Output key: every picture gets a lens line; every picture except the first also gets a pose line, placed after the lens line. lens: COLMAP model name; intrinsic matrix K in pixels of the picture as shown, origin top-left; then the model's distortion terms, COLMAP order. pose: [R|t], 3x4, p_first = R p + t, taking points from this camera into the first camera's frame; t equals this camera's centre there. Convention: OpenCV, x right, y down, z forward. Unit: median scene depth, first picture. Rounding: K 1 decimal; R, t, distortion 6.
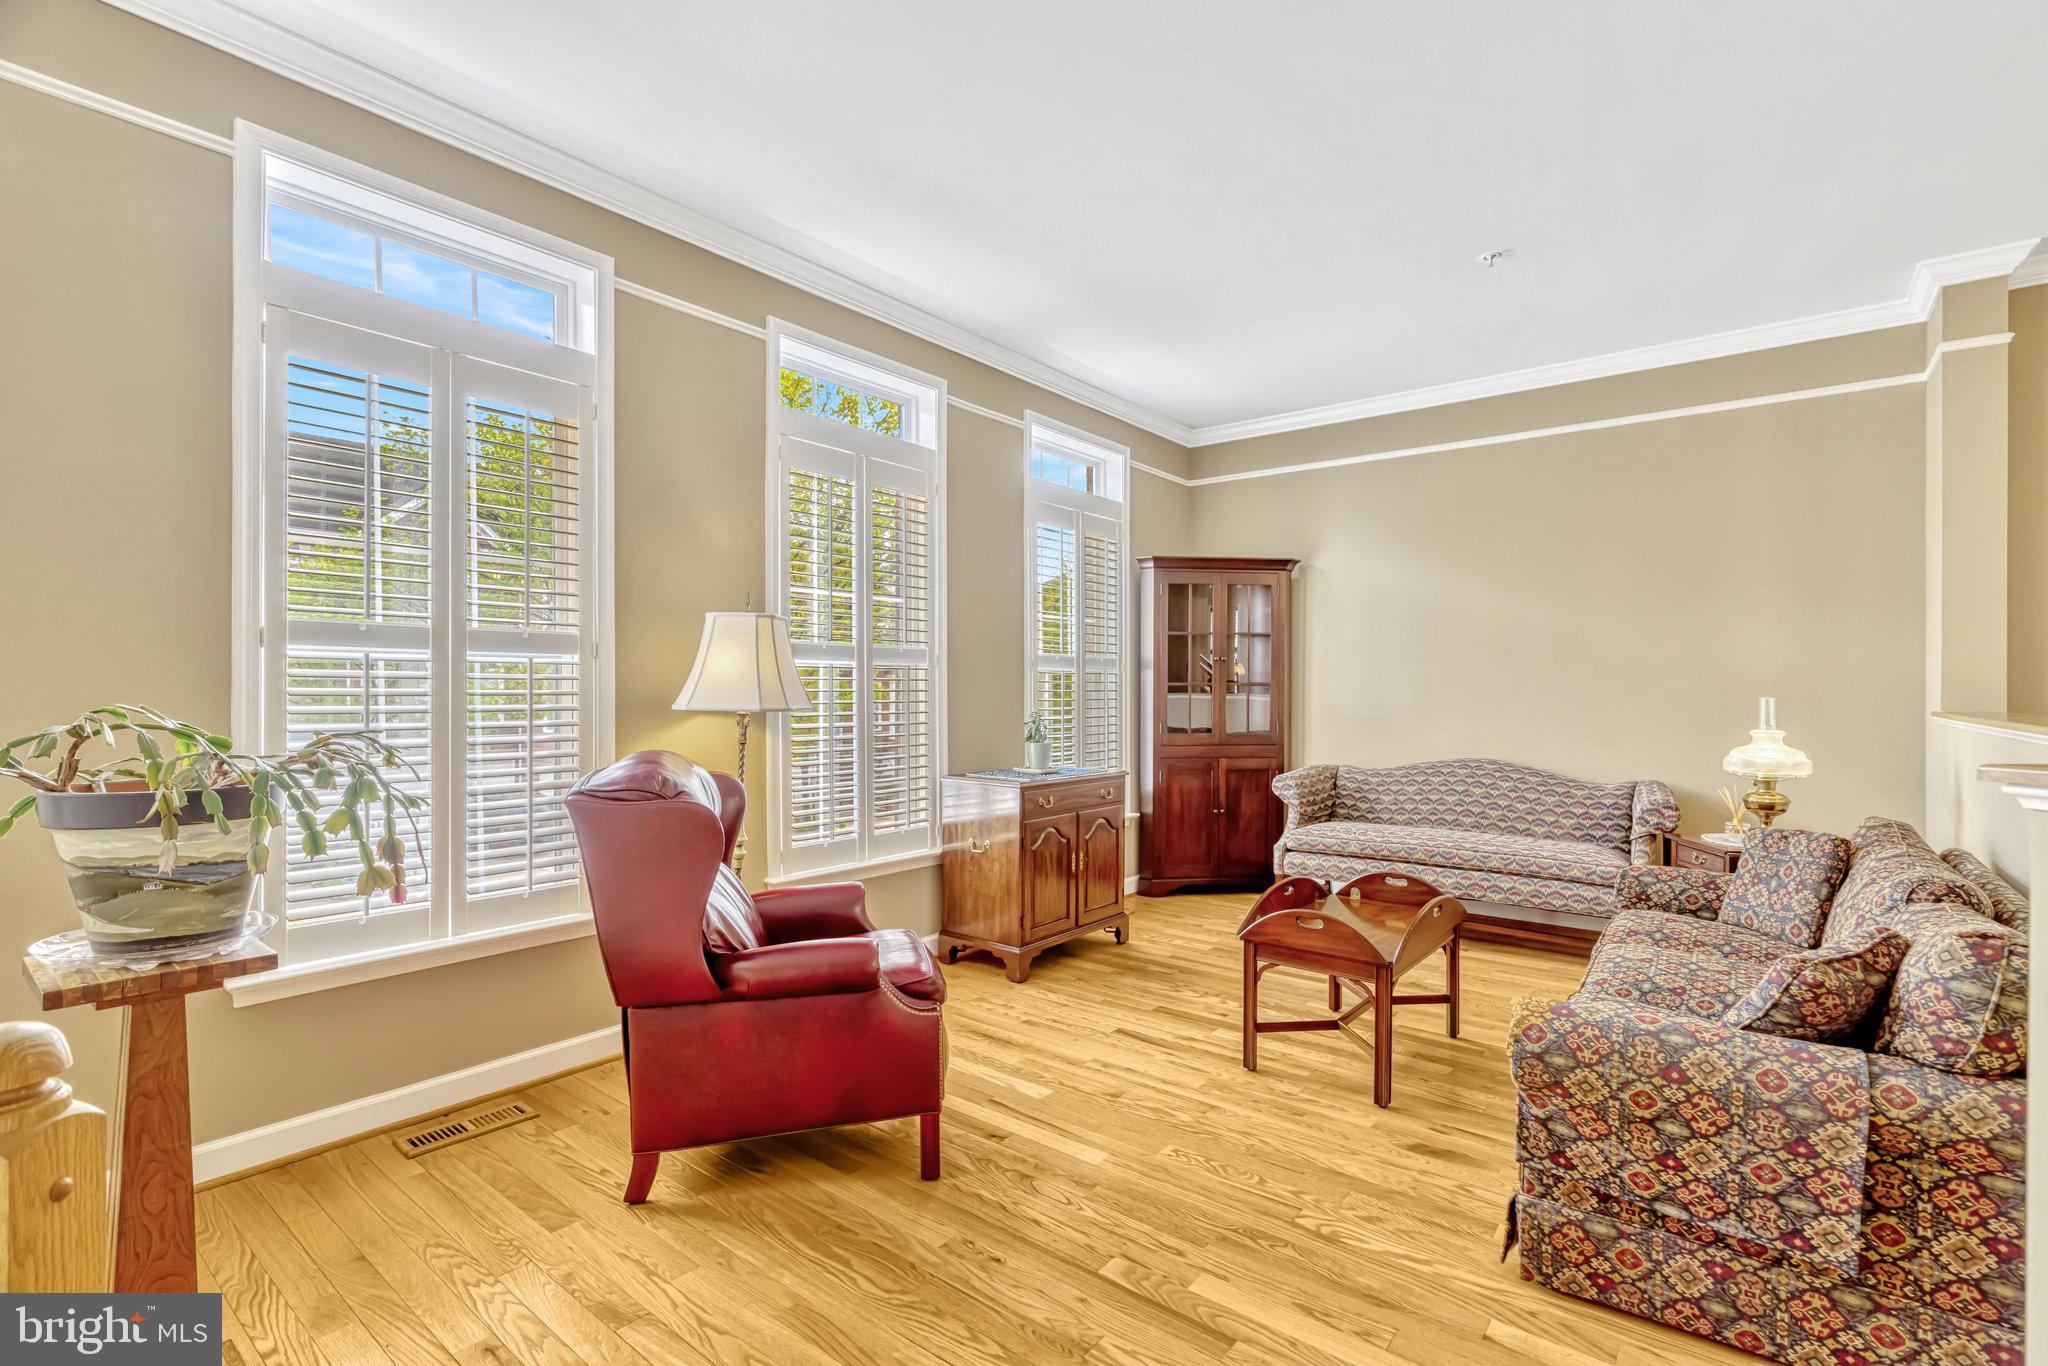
lens RADIAL K [[930.8, 0, 1025.3], [0, 930.8, 693.4], [0, 0, 1]] dist [-0.011097, 0.003690]
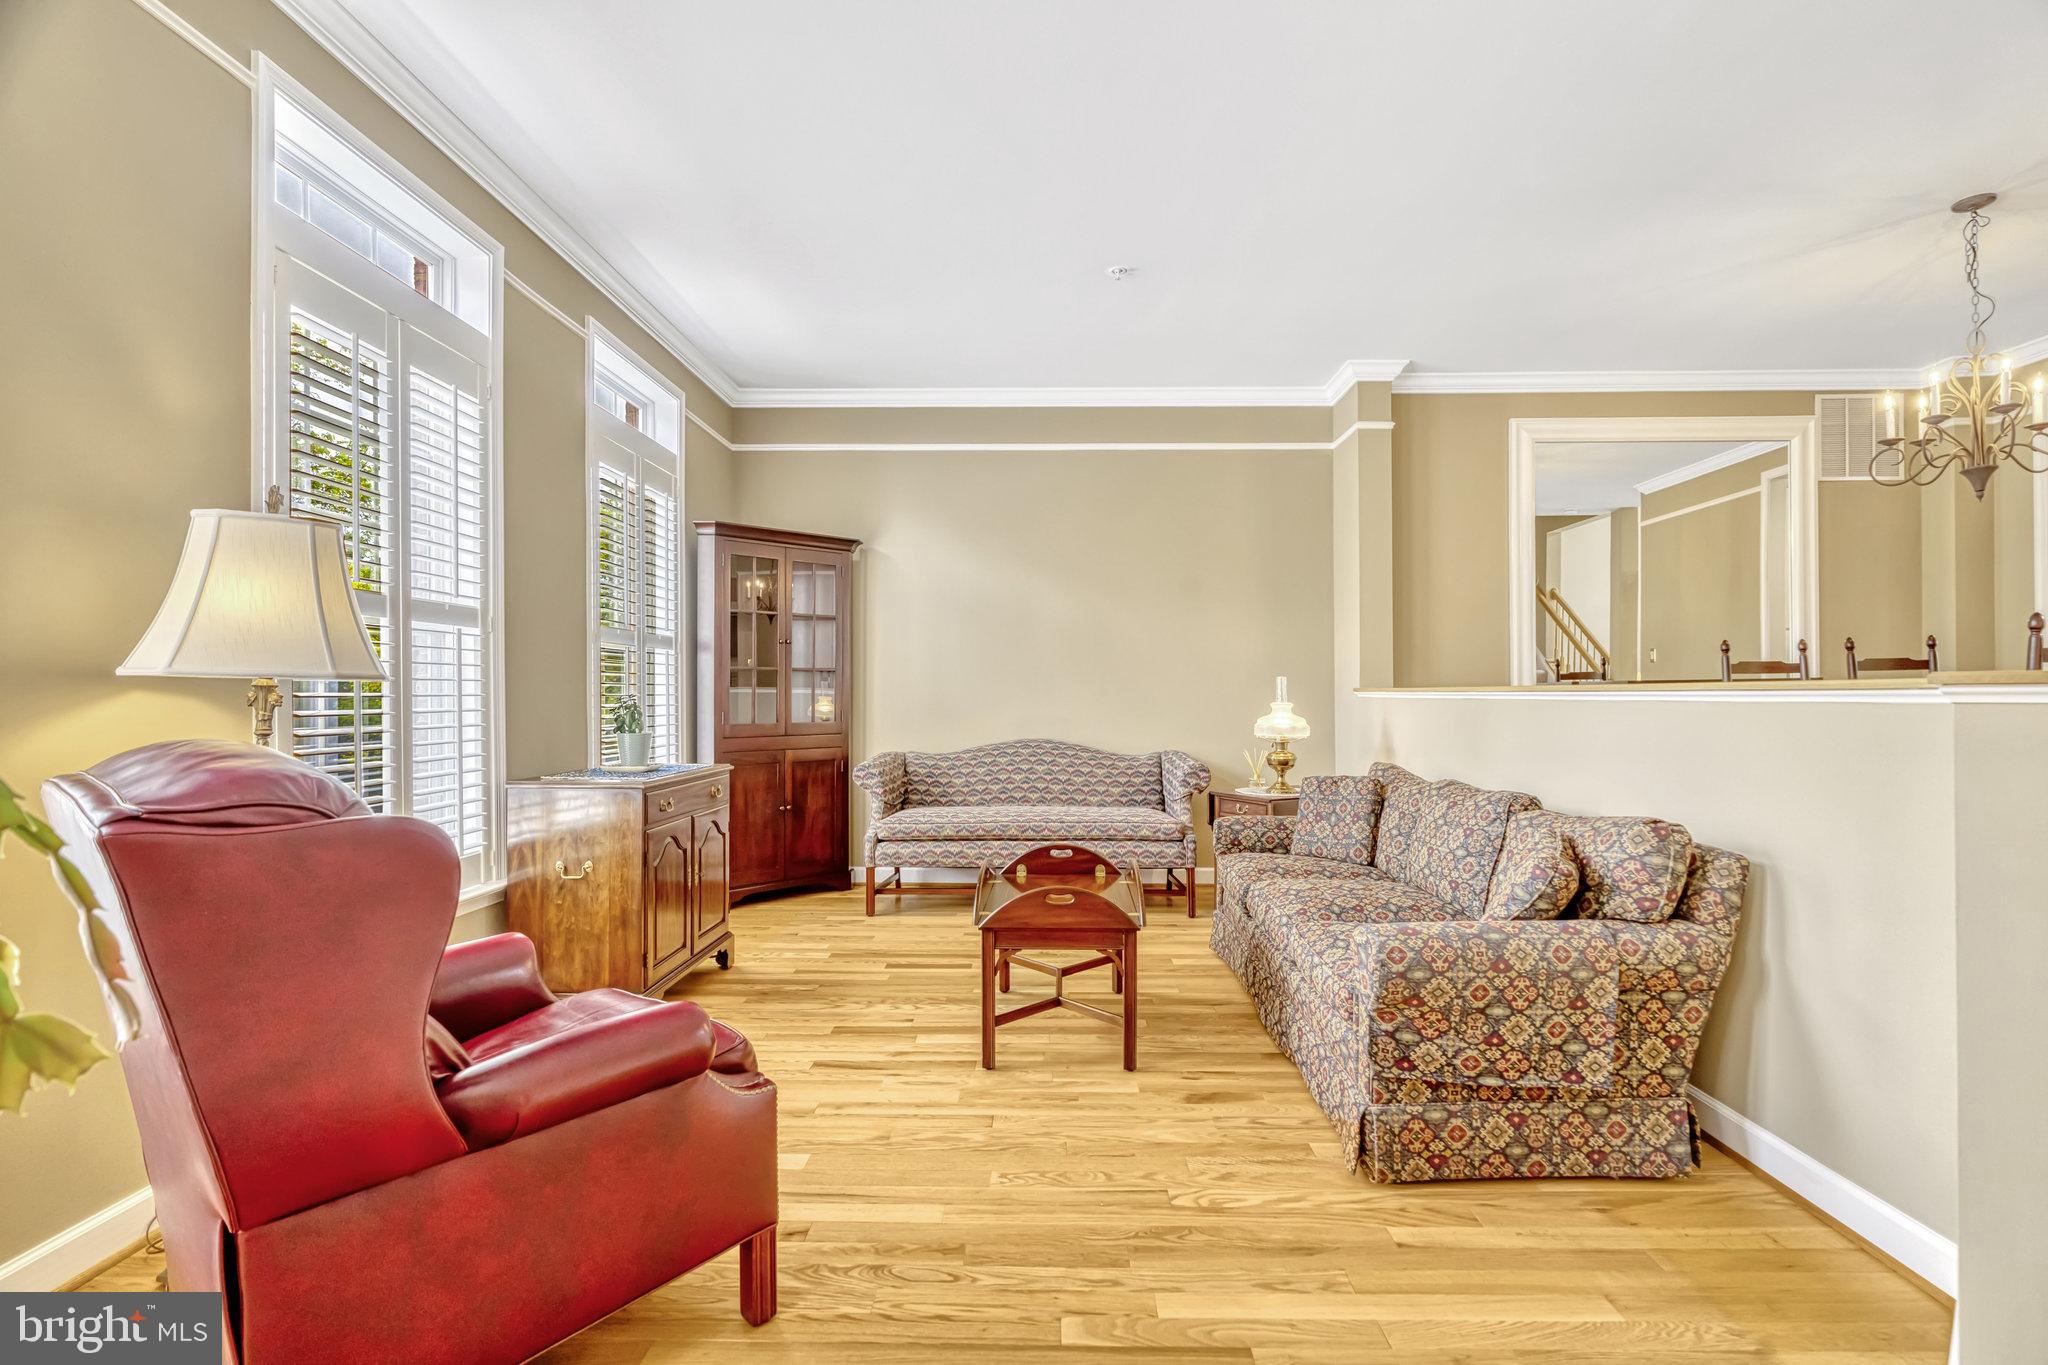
lens RADIAL K [[930.8, 0, 1031.1], [0, 930.8, 687.1], [0, 0, 1]] dist [-0.011097, 0.003690]
pose [[0.792006, 0.000674, 0.610513, -0.260232], [0.006469, 0.999934, -0.009496, 0.030020], [-0.610479, 0.011470, 0.791950, 0.211538]]
